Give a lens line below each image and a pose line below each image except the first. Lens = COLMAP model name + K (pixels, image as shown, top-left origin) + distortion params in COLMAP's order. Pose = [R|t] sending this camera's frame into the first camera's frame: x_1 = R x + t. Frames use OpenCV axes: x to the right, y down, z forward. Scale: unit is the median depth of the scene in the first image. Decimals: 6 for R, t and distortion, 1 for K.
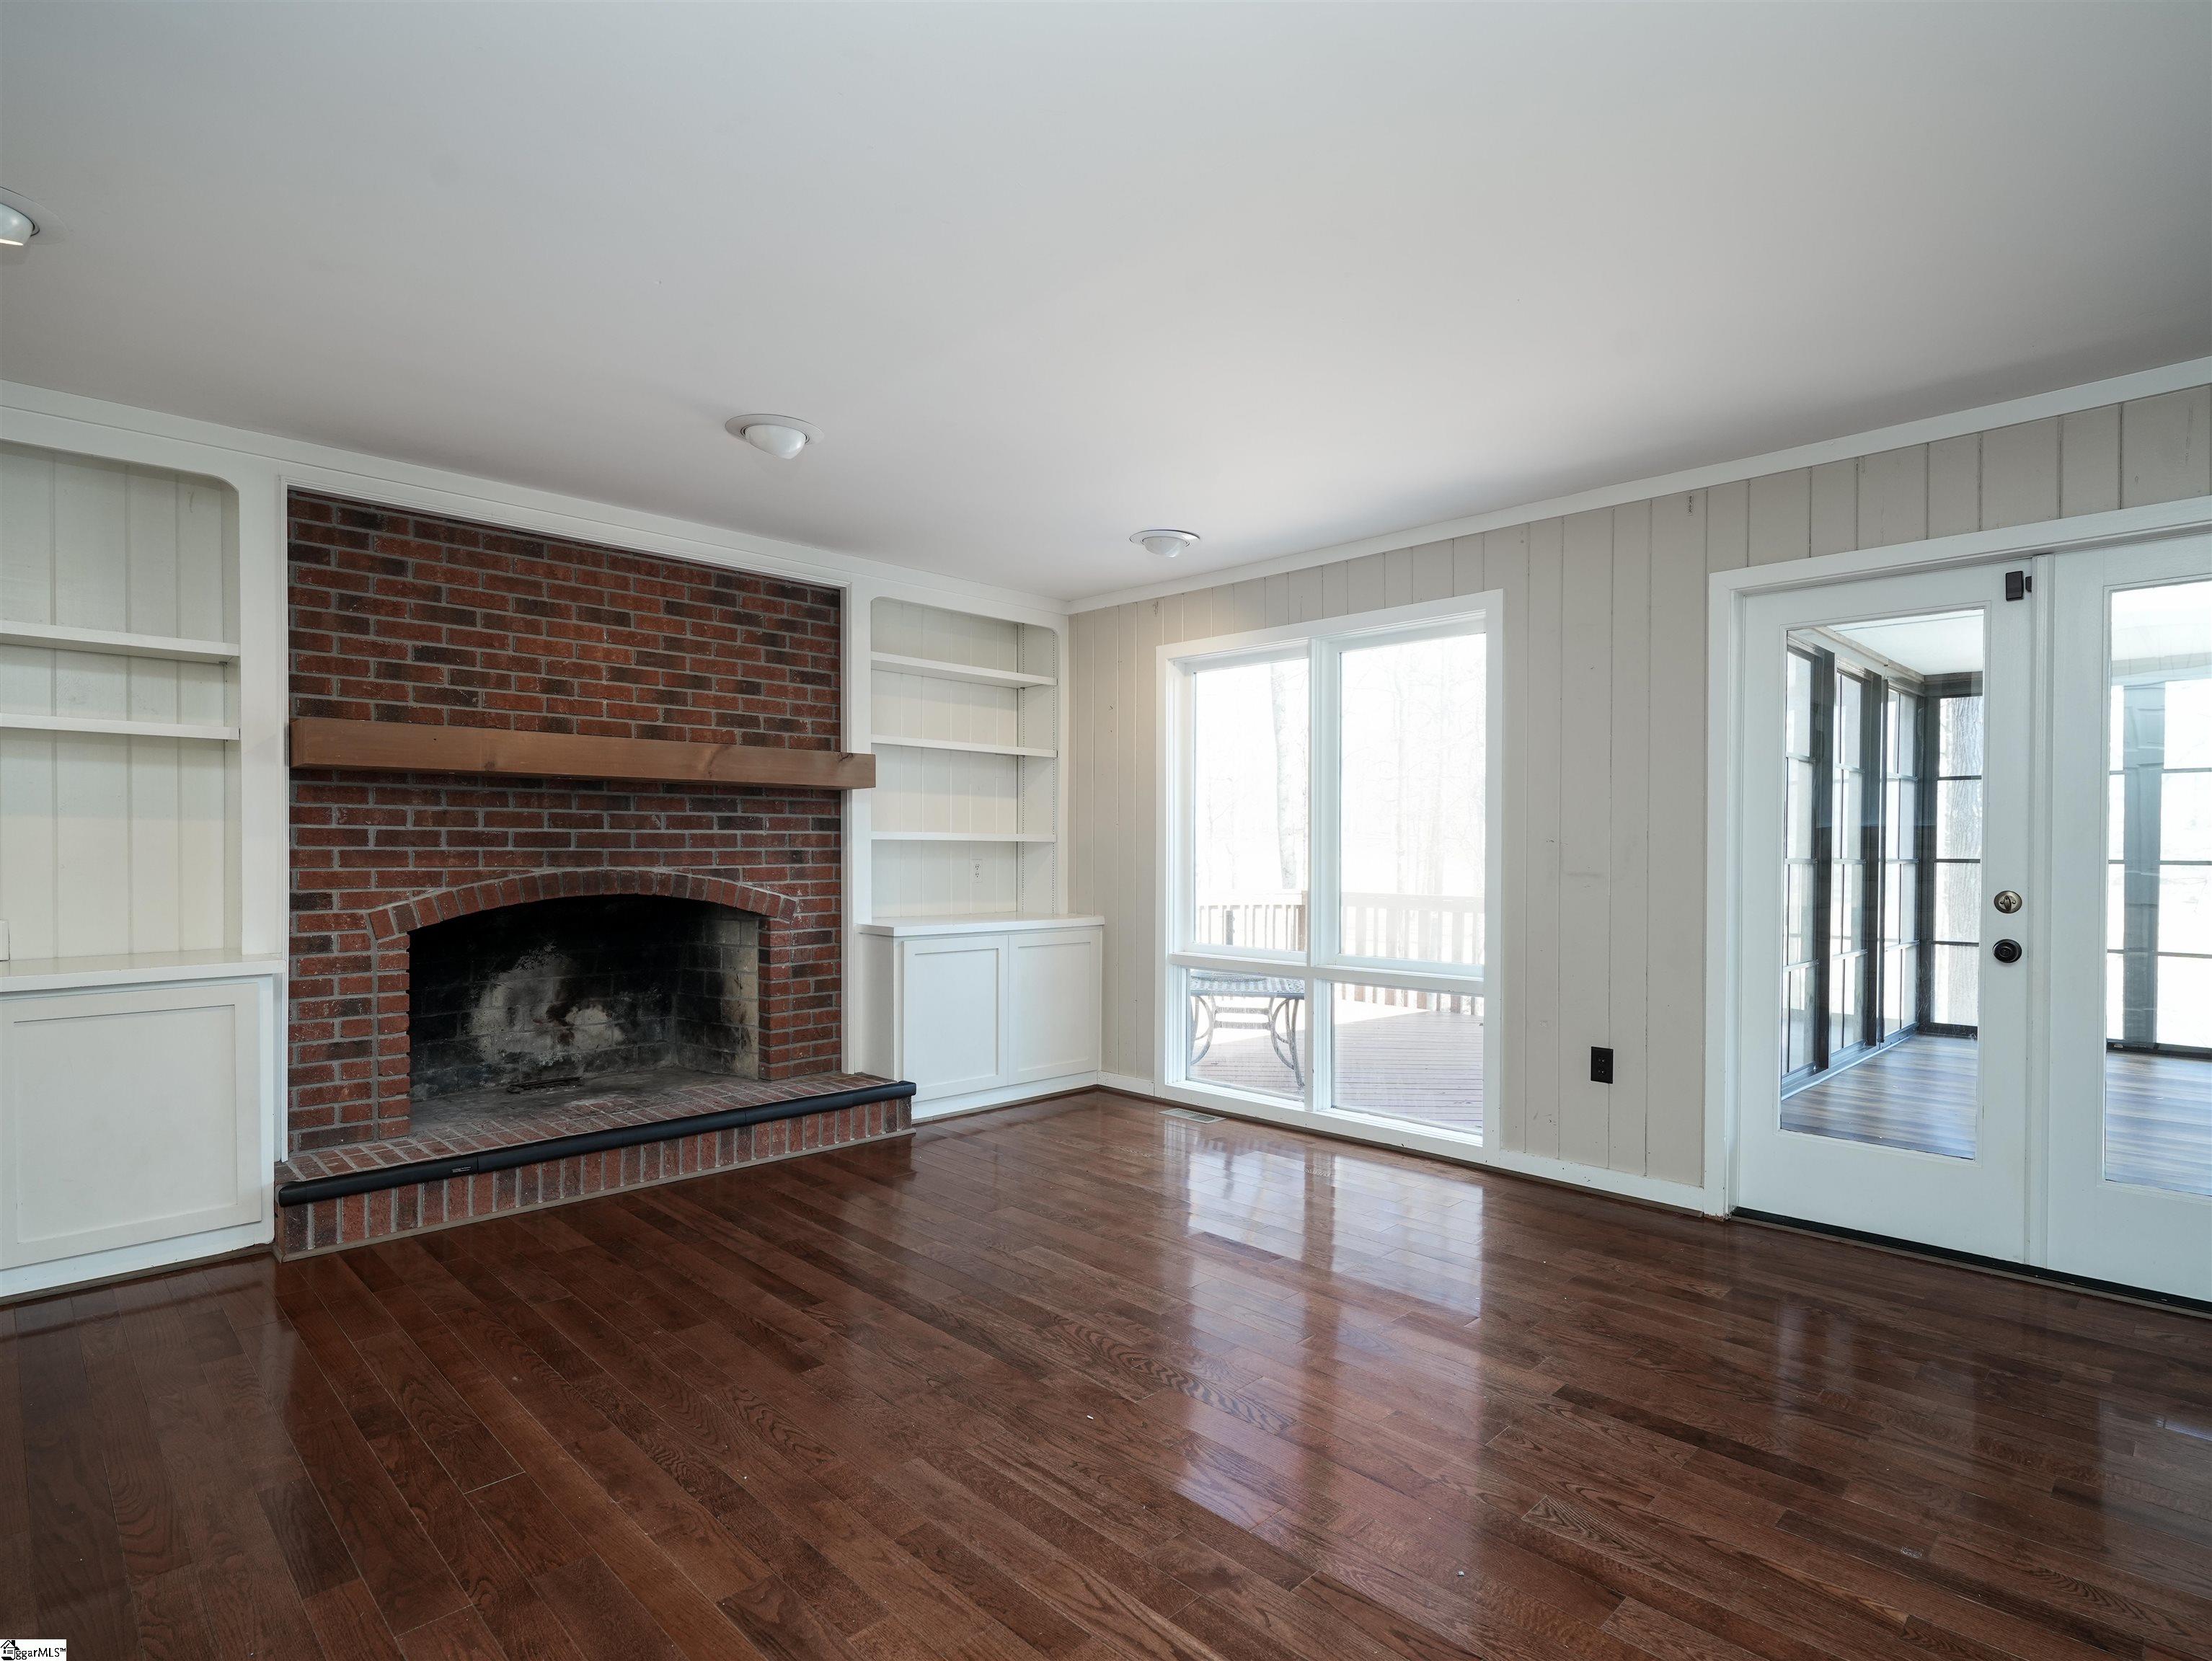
lens RADIAL K [[1131.4, 0, 1098.2], [0, 1131.4, 830.3], [0, 0, 1]] dist [-0.003749, 0.000757]
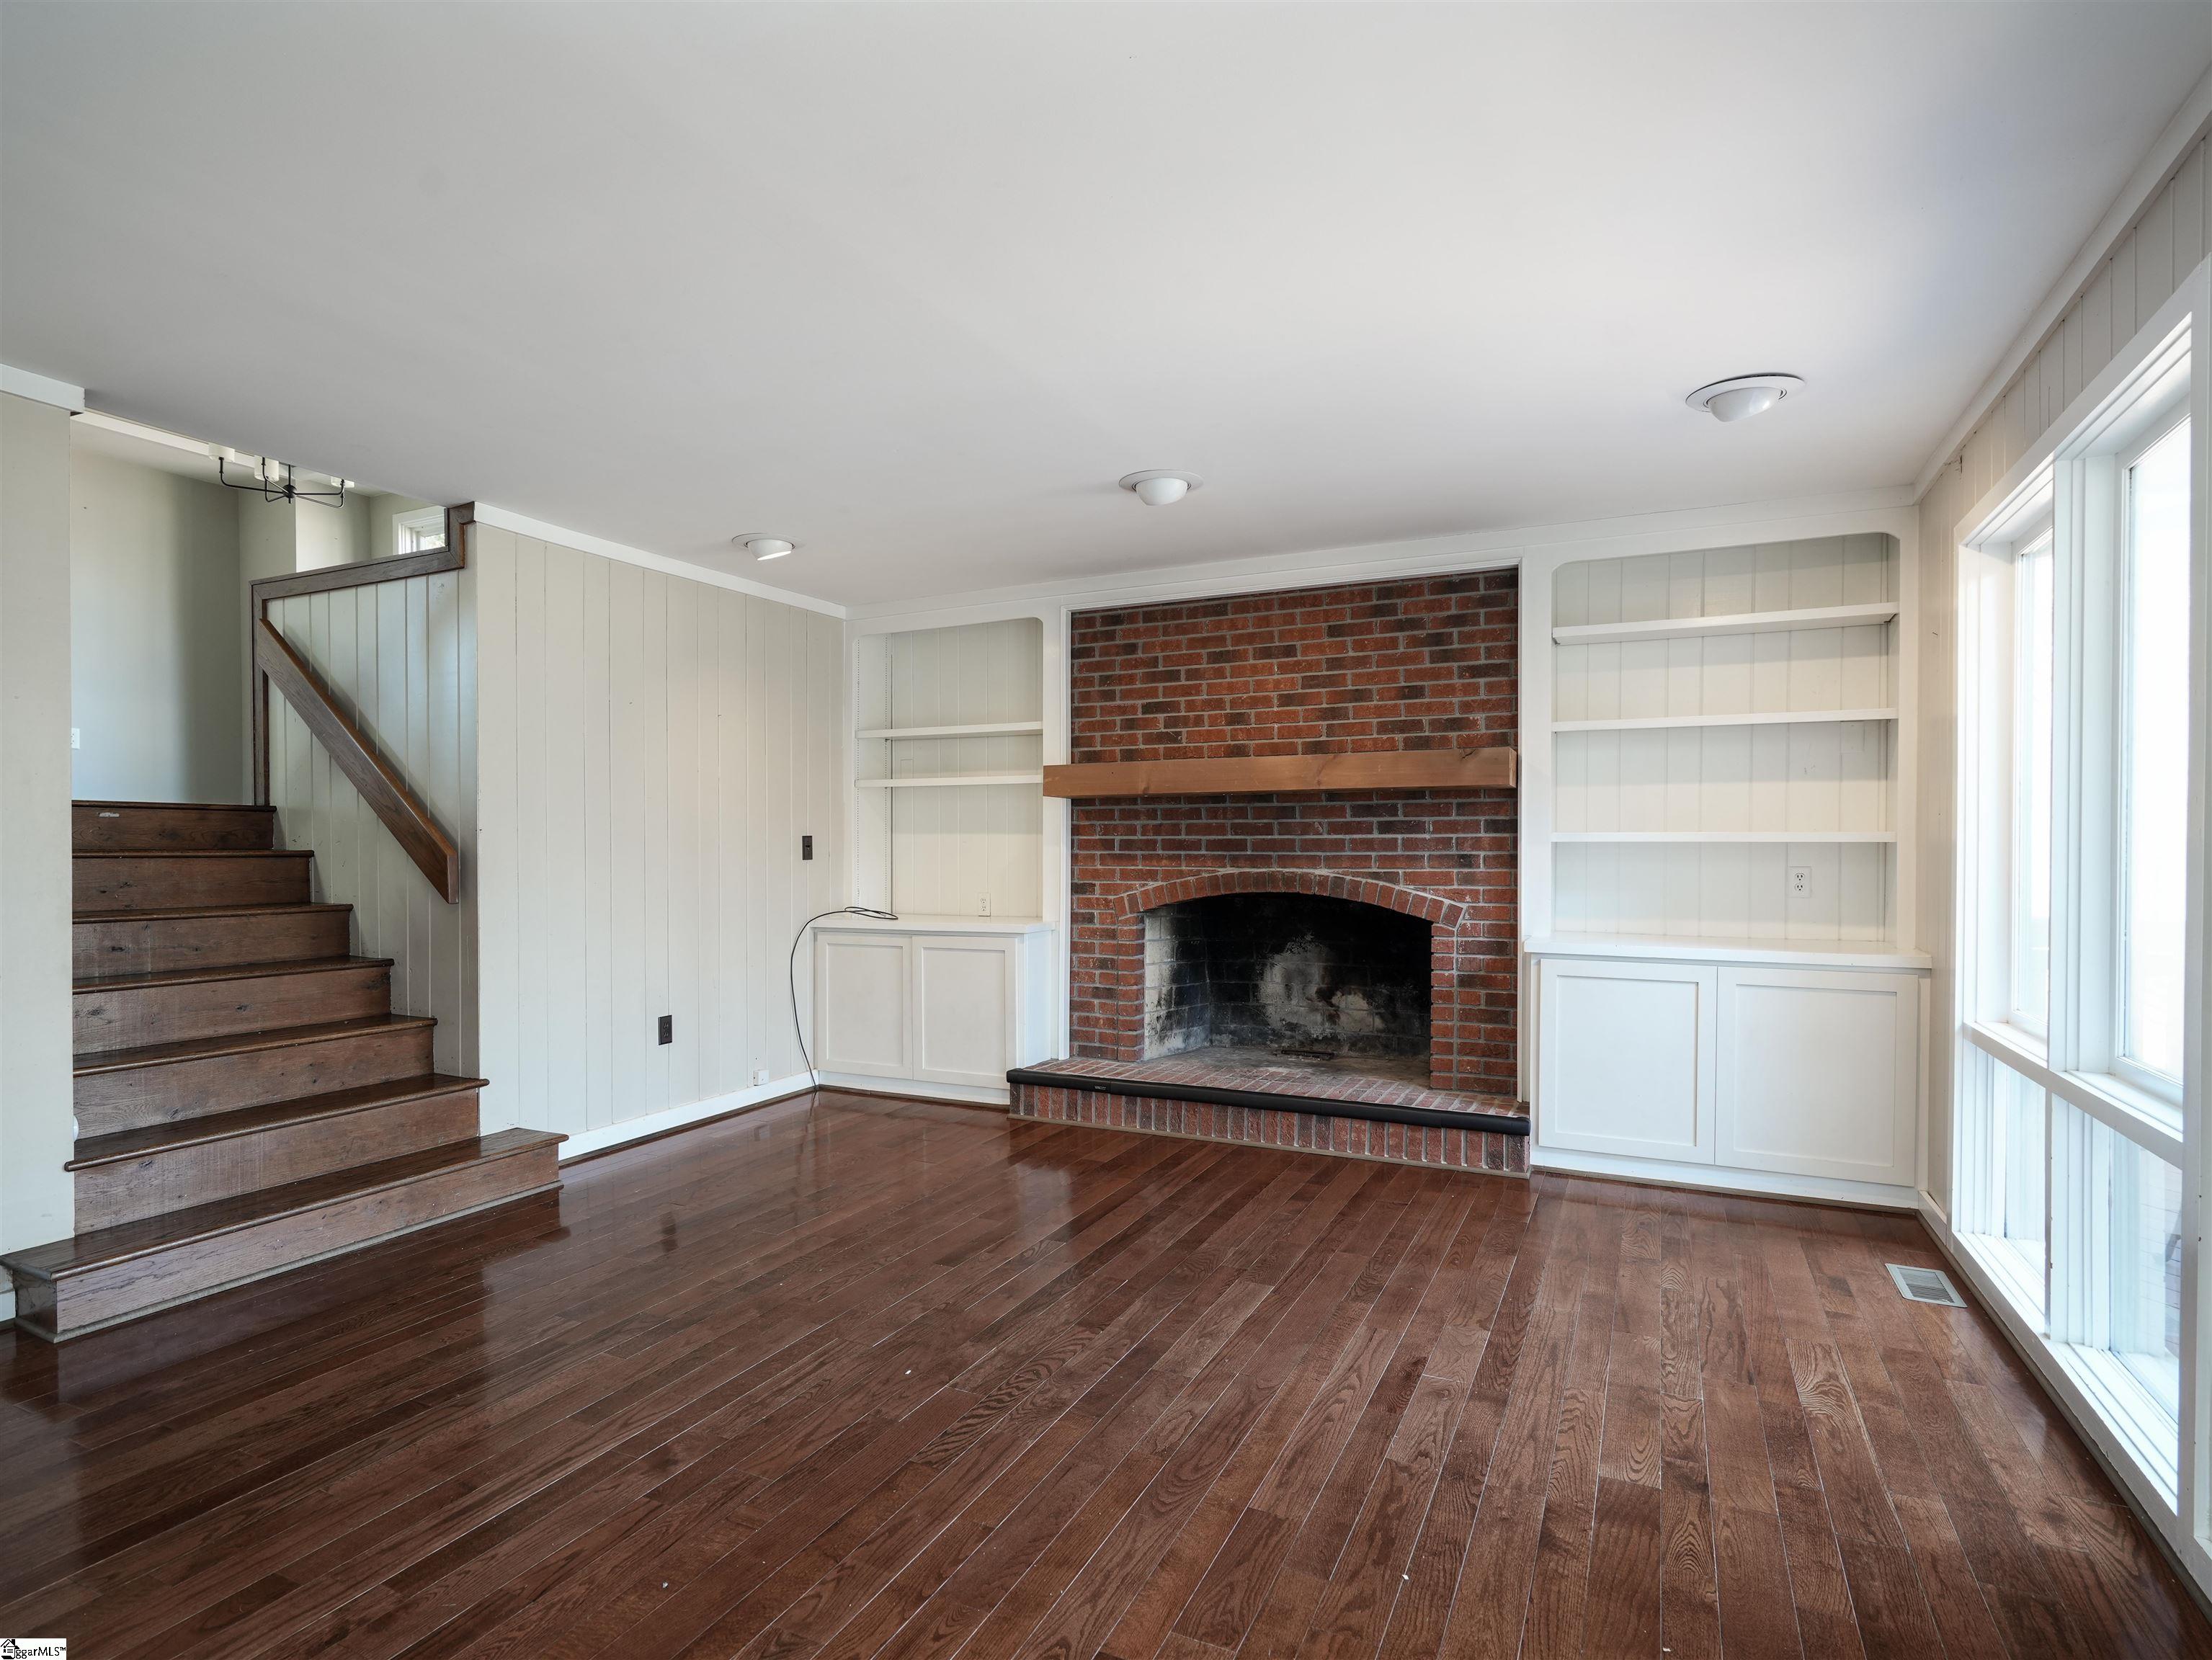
lens RADIAL K [[1131.4, 0, 1098.2], [0, 1131.4, 829.8], [0, 0, 1]] dist [-0.003749, 0.000757]
pose [[0.353637, -0.018059, -0.935208, 0.560760], [0.016603, 0.999777, -0.013027, 0.004916], [0.935235, -0.010920, 0.353858, 0.403758]]
